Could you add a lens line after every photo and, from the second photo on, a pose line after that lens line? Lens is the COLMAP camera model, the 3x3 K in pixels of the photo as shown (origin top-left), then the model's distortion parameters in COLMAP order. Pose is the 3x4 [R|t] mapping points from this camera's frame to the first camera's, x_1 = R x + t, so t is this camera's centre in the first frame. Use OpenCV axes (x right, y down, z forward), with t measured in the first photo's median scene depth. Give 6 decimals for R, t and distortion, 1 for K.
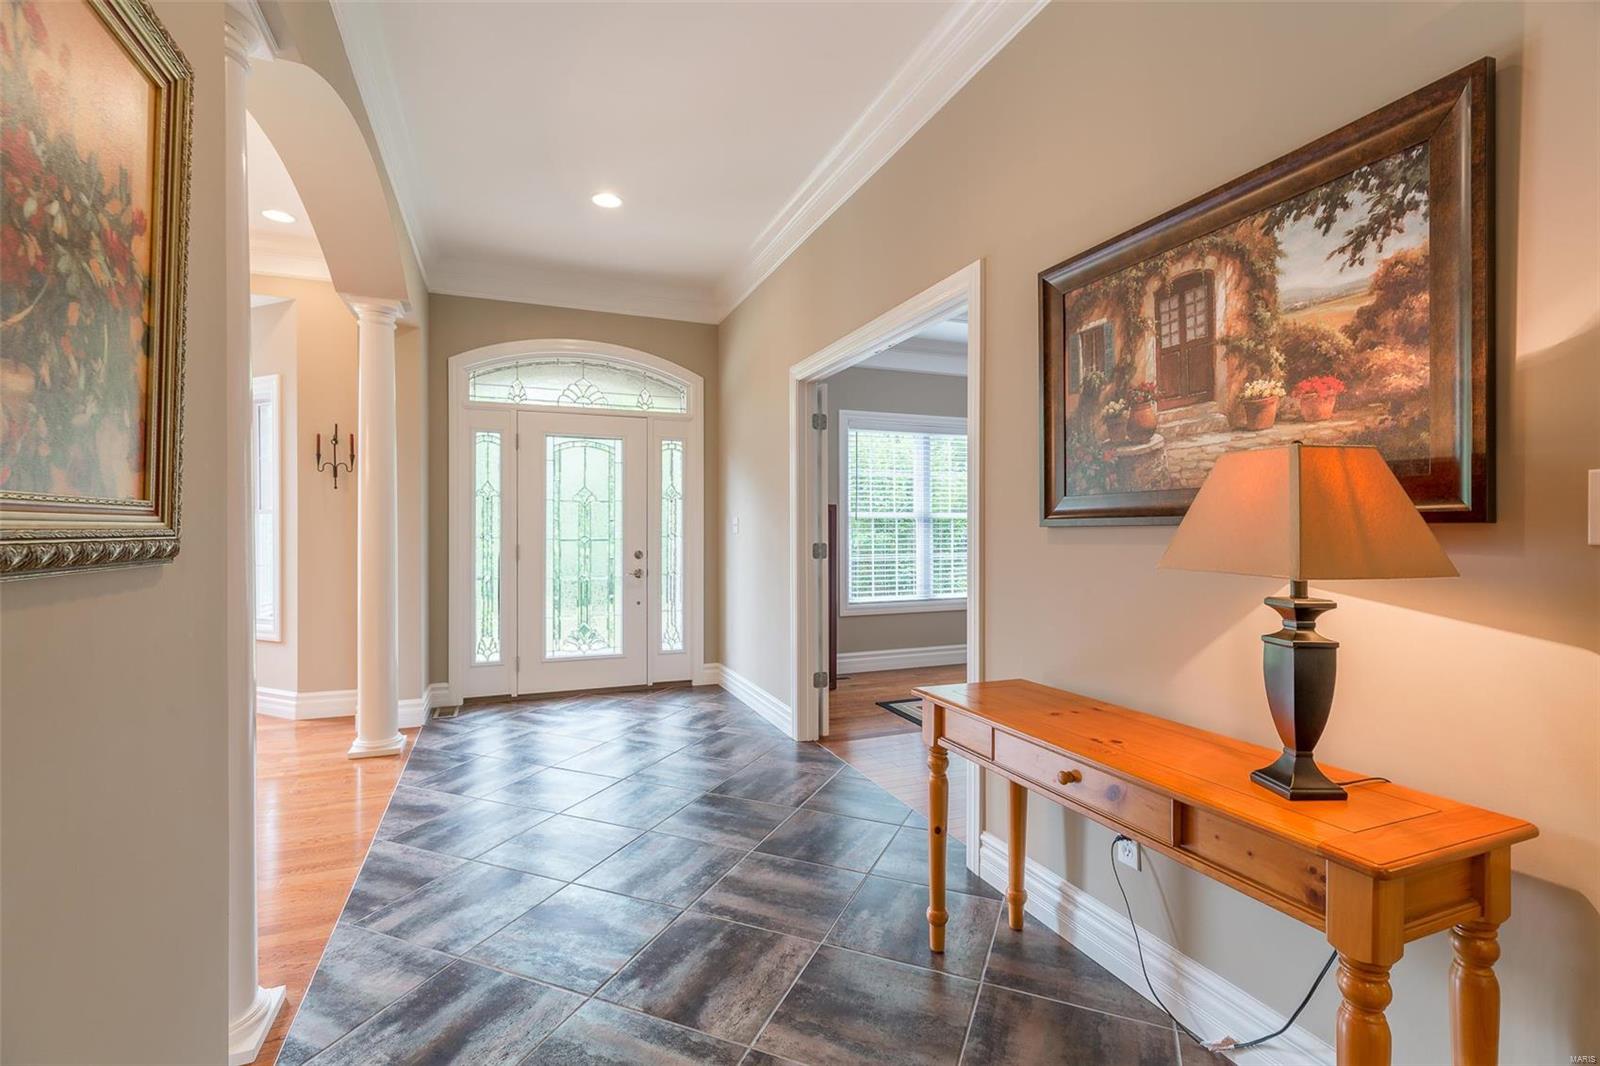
lens RADIAL K [[724.5, 0, 800.2], [0, 724.5, 530.7], [0, 0, 1]] dist [0.005483, 0.000325]
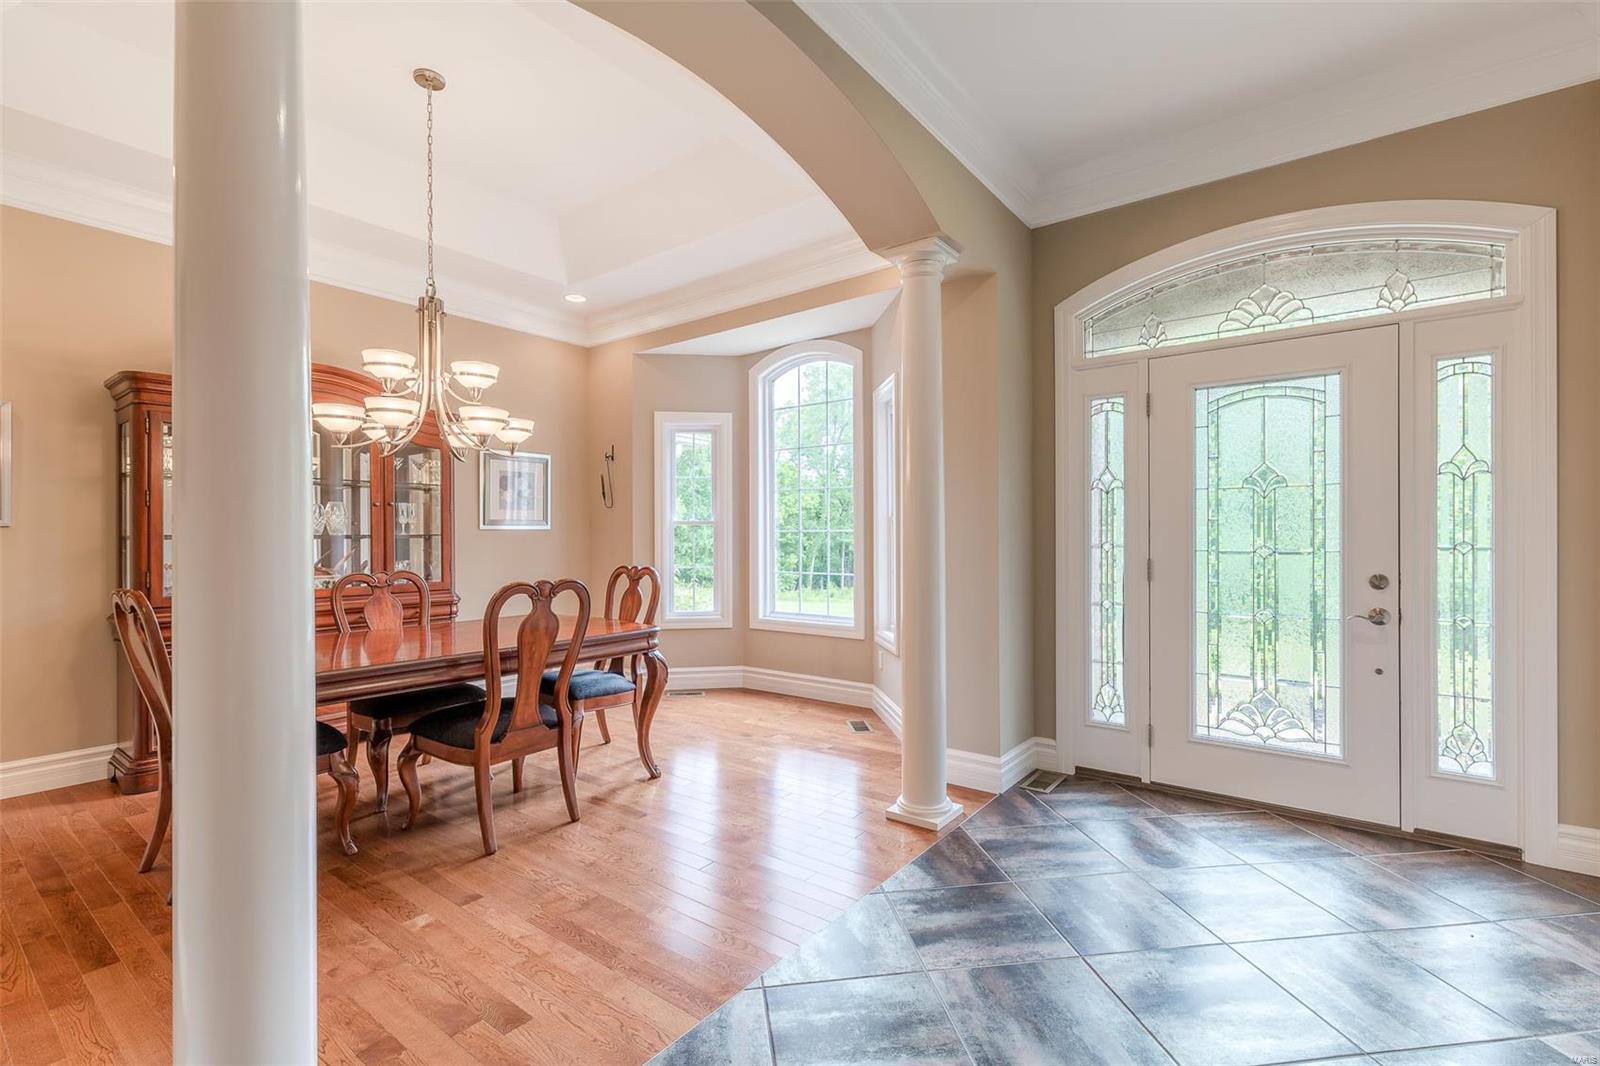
lens RADIAL K [[724.5, 0, 798.6], [0, 724.5, 534.2], [0, 0, 1]] dist [0.005483, 0.000325]
pose [[0.509746, -0.002294, -0.860322, 0.023286], [0.002716, 0.999996, -0.001057, -0.003001], [0.860321, -0.001798, 0.509750, 0.369026]]
